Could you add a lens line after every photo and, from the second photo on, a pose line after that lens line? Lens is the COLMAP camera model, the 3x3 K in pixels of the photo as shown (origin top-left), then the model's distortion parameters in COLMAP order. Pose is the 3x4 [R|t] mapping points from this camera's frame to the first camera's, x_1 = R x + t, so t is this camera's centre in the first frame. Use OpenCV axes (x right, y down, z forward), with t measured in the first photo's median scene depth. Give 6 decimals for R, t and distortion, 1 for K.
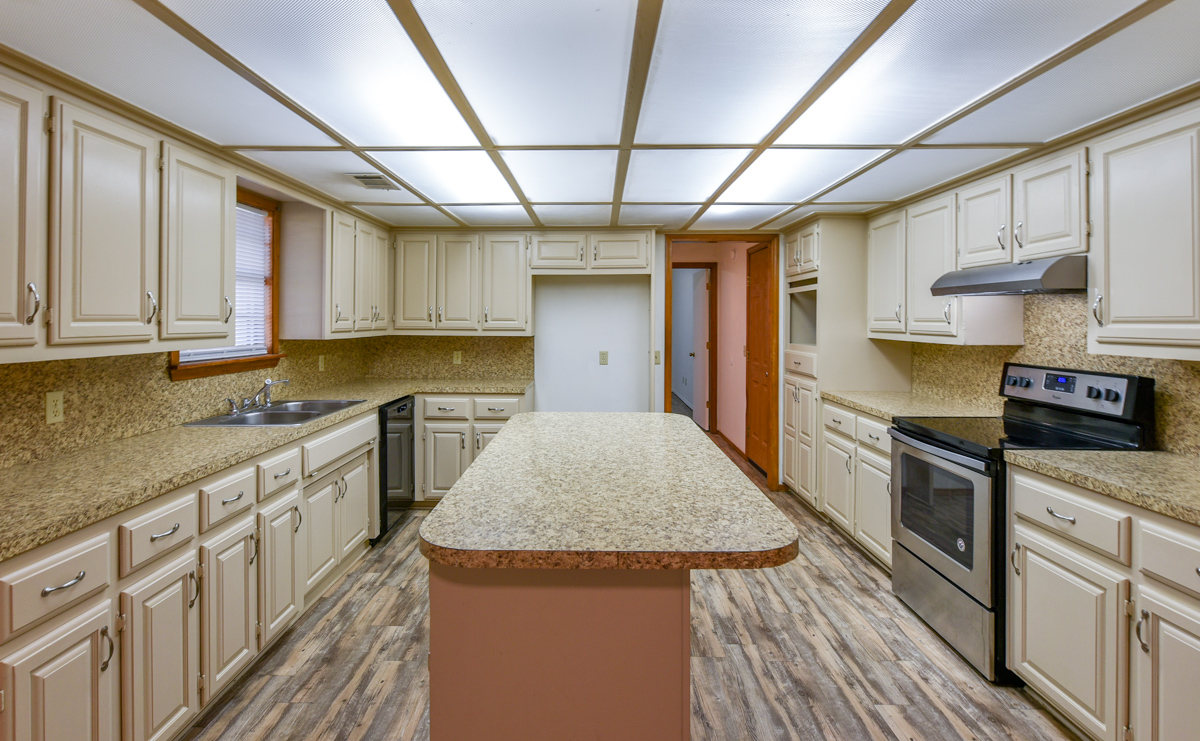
lens RADIAL K [[576.0, 0, 572.6], [0, 576.0, 318.5], [0, 0, 1]] dist [-0.006641, -0.001808]
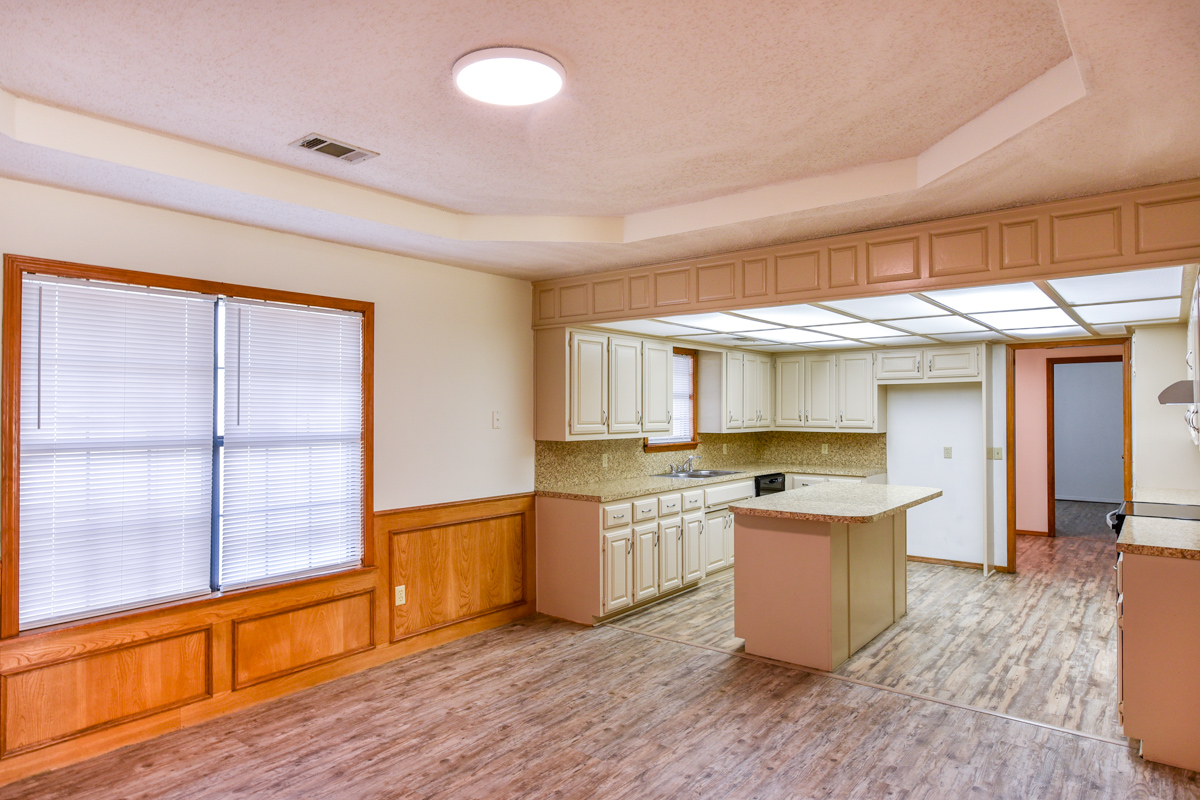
lens RADIAL K [[722.0, 0, 599.5], [0, 722.0, 402.0], [0, 0, 1]] dist [0.009244, 0.002756]
pose [[0.798059, -0.011163, -0.602476, 0.606176], [0.005340, 0.999920, -0.011453, -0.034339], [0.602555, 0.005923, 0.798055, -0.968679]]
